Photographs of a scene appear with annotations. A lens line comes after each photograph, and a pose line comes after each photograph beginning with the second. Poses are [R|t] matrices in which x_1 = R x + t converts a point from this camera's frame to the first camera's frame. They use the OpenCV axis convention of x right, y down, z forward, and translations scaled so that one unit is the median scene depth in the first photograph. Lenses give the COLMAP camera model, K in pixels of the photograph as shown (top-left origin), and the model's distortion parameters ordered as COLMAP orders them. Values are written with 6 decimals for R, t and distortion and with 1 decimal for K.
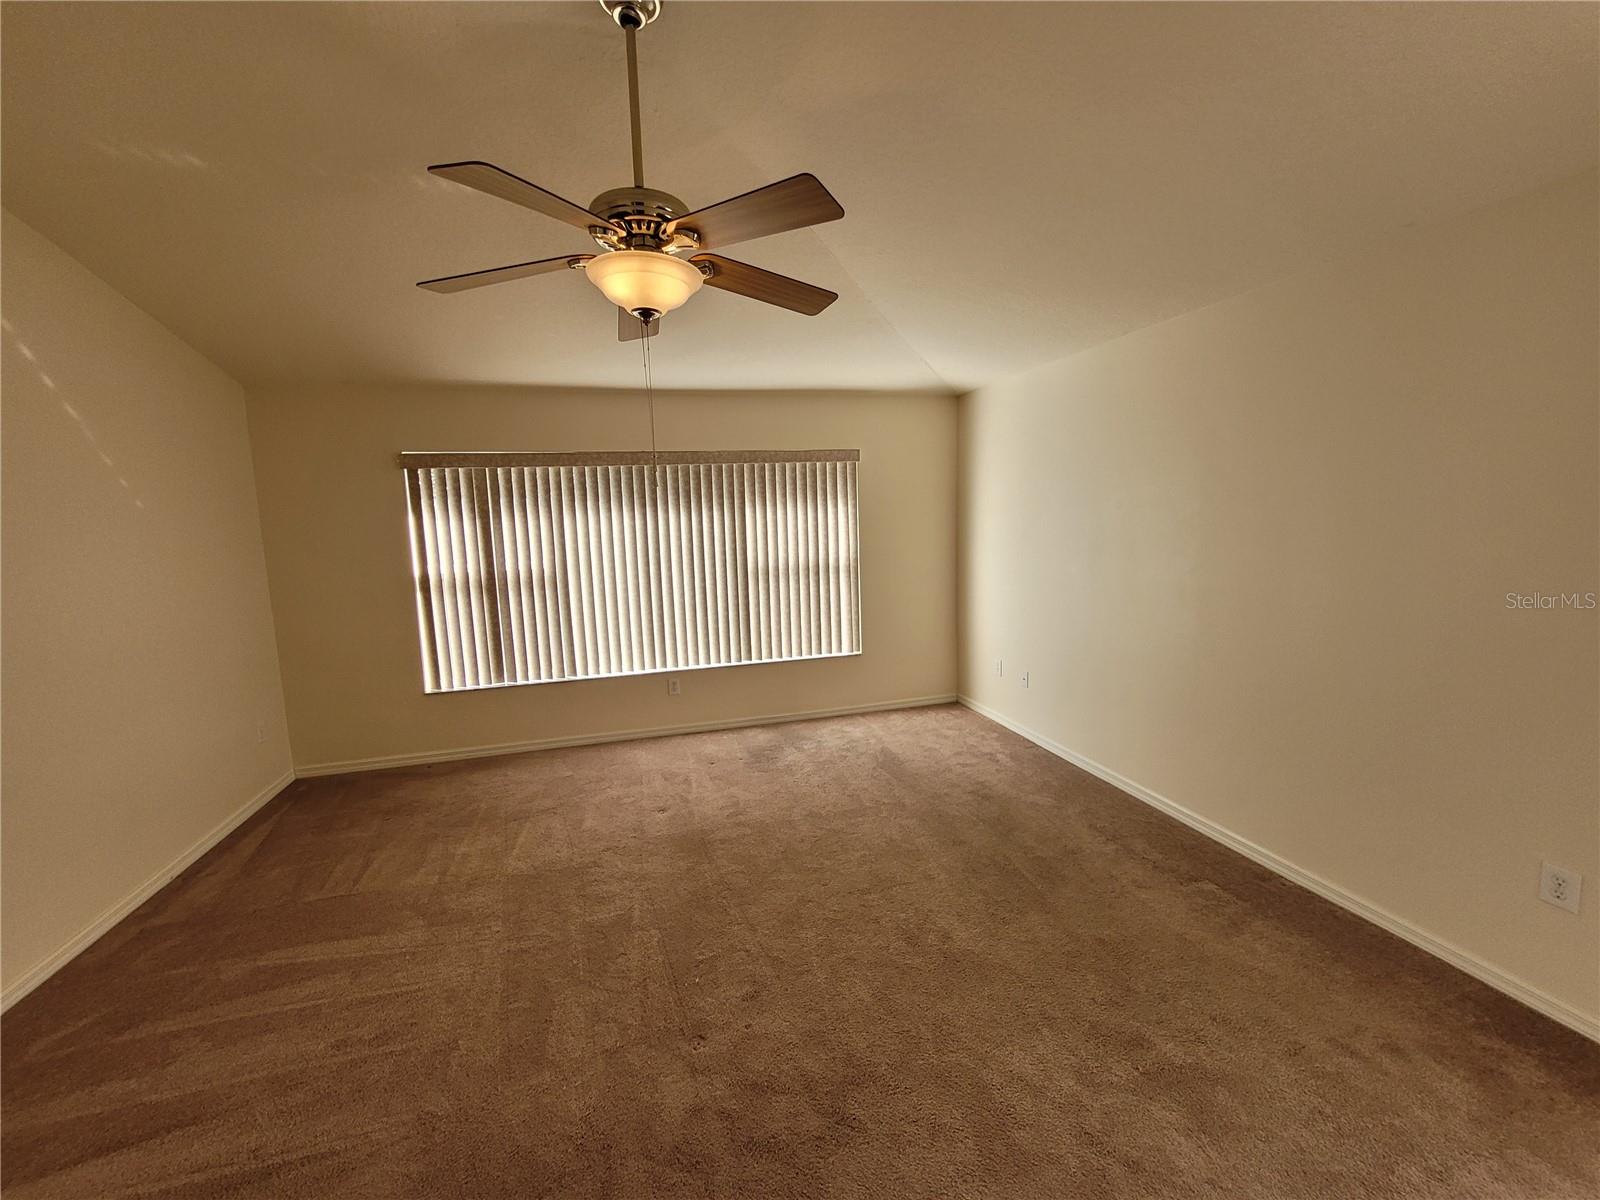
lens RADIAL K [[620.3, 0, 777.7], [0, 620.3, 594.5], [0, 0, 1]] dist [-0.000818, -0.000591]
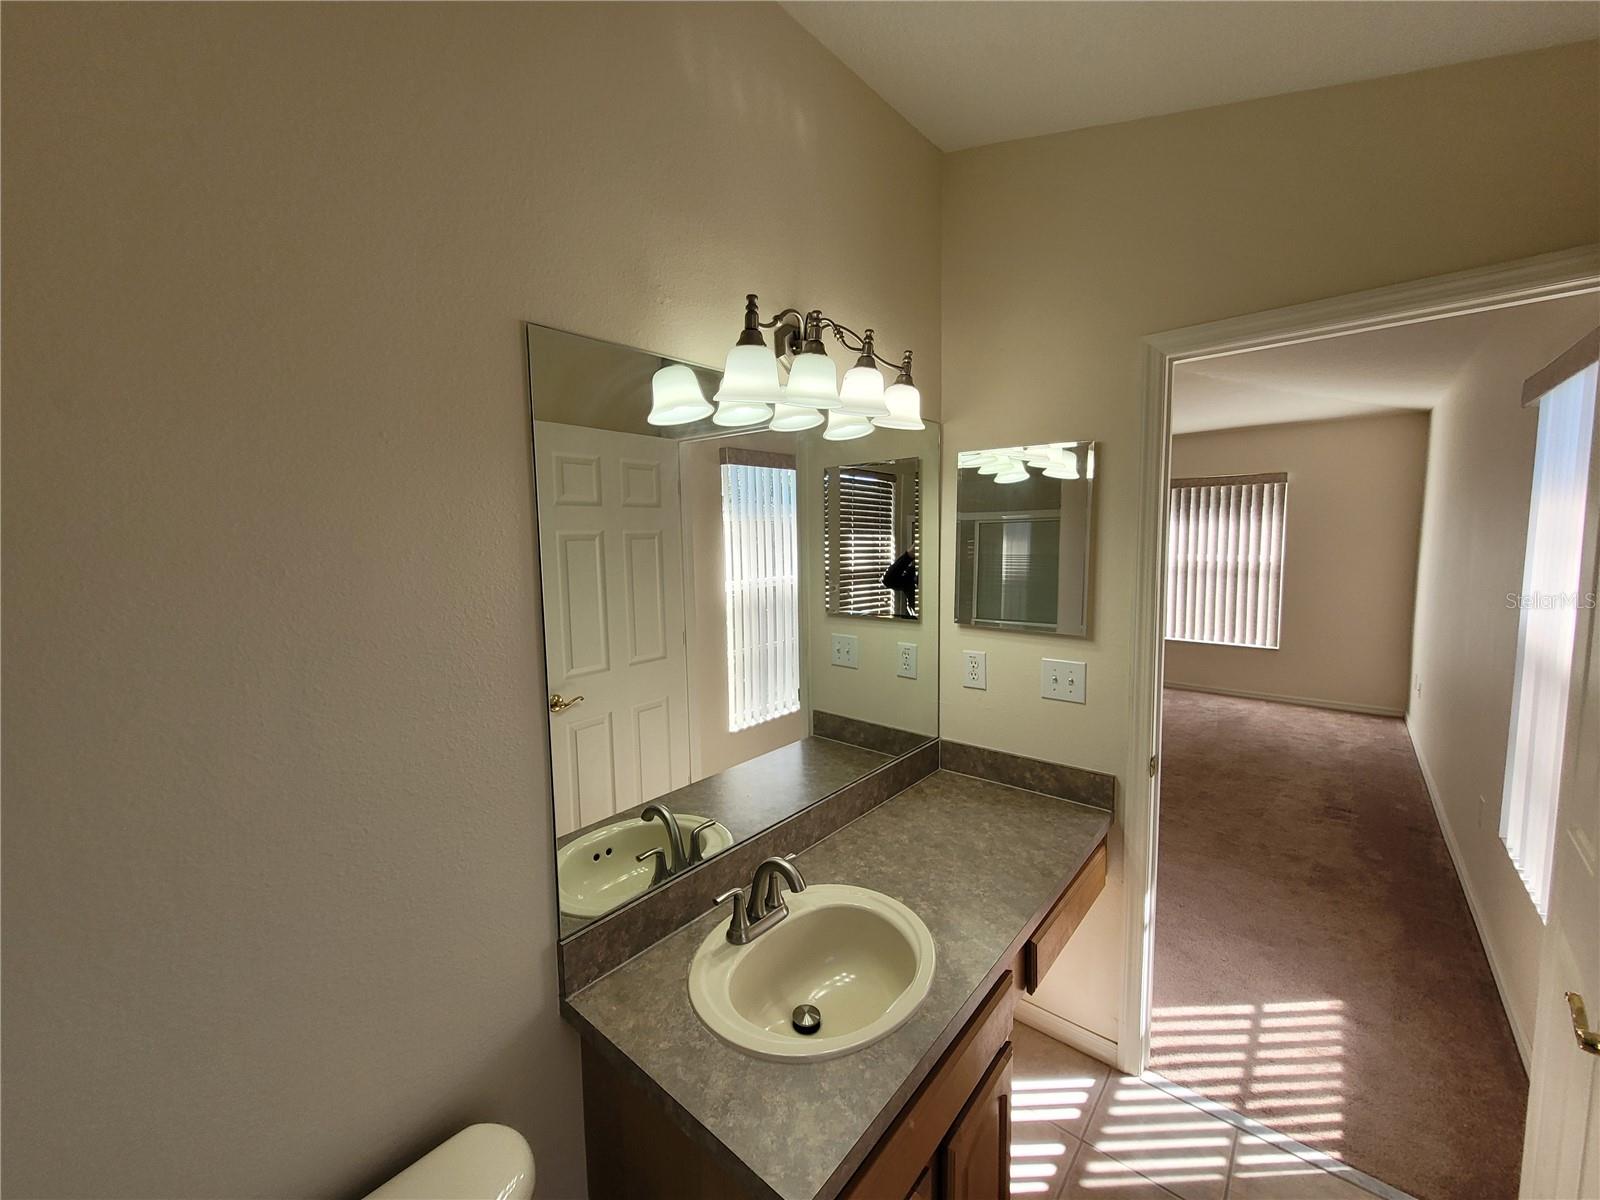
lens RADIAL K [[620.3, 0, 783.3], [0, 620.3, 592.5], [0, 0, 1]] dist [-0.000818, -0.000591]
pose [[0.558867, 0.101878, -0.822976, 0.759600], [-0.109858, 0.992773, 0.048295, 0.050254], [0.821948, 0.063420, 0.566020, -0.551172]]
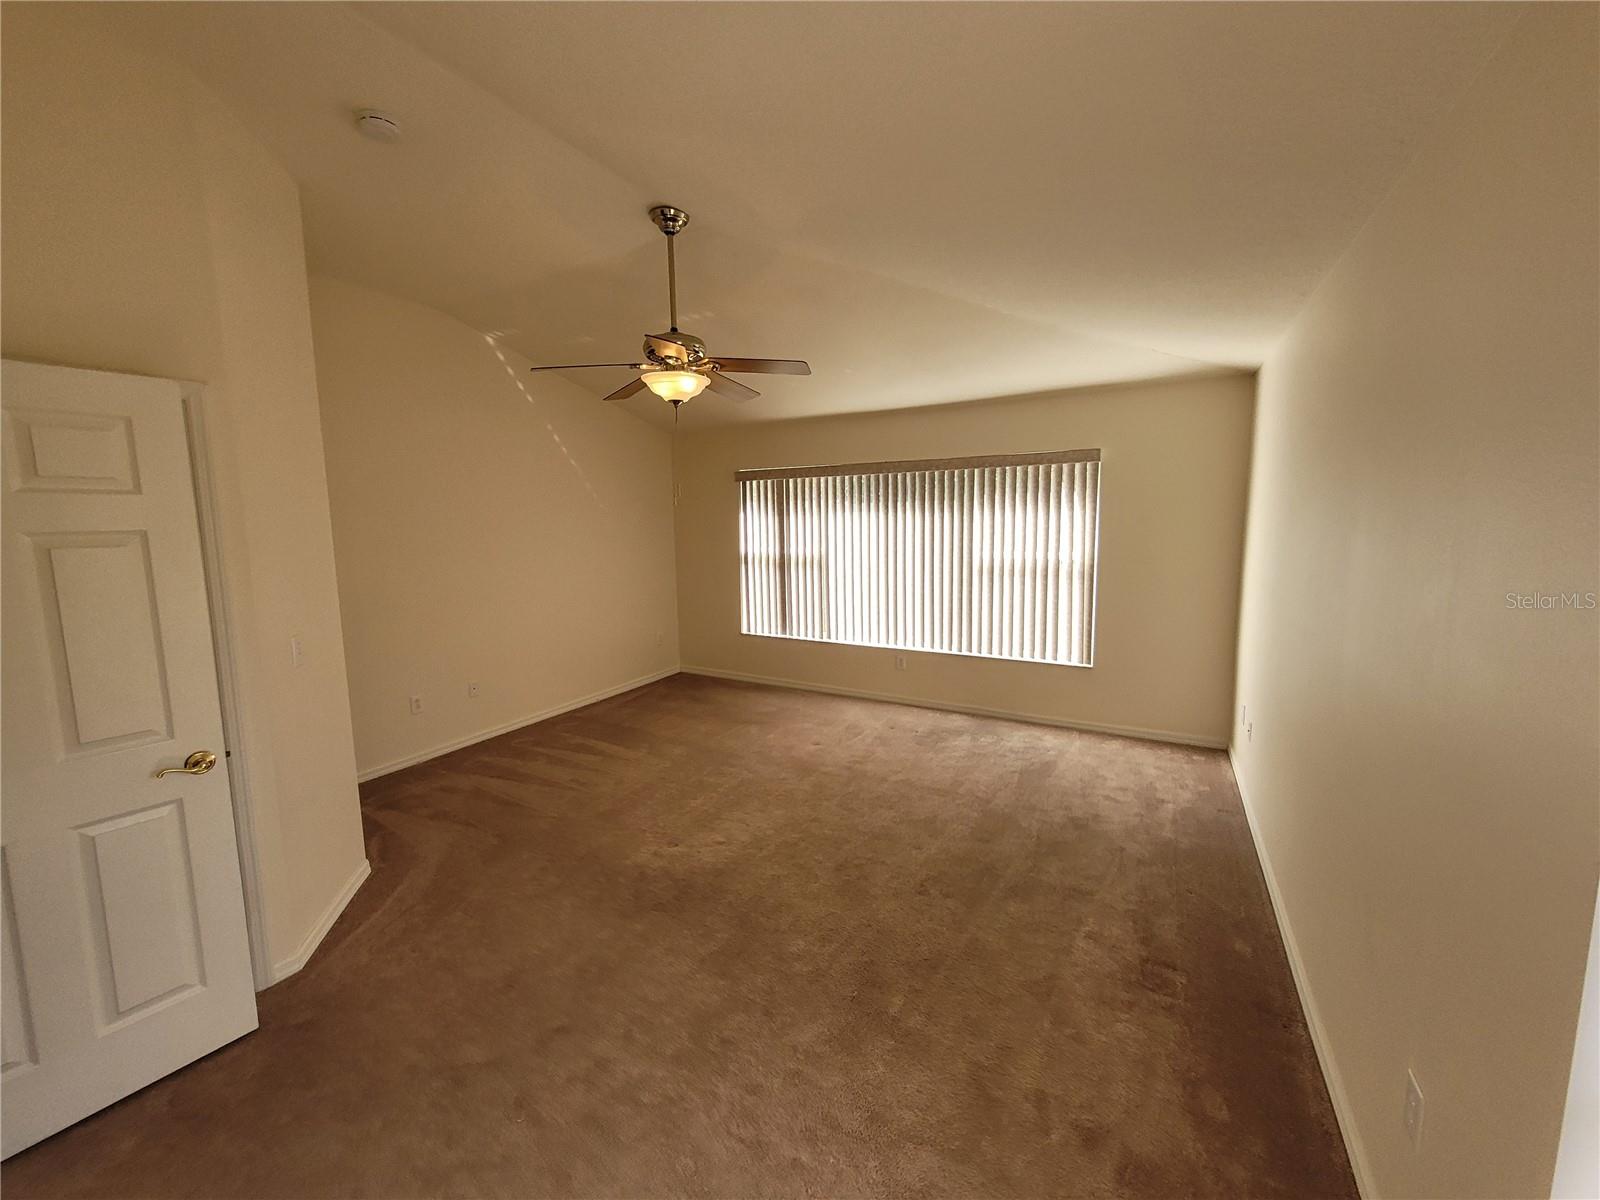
lens RADIAL K [[620.3, 0, 780.6], [0, 620.3, 596.1], [0, 0, 1]] dist [-0.000818, -0.000591]
pose [[0.704292, 0.109401, -0.701430, 0.610917], [-0.095890, 0.993660, 0.058699, -0.027898], [0.703404, 0.025919, 0.710317, 0.013023]]
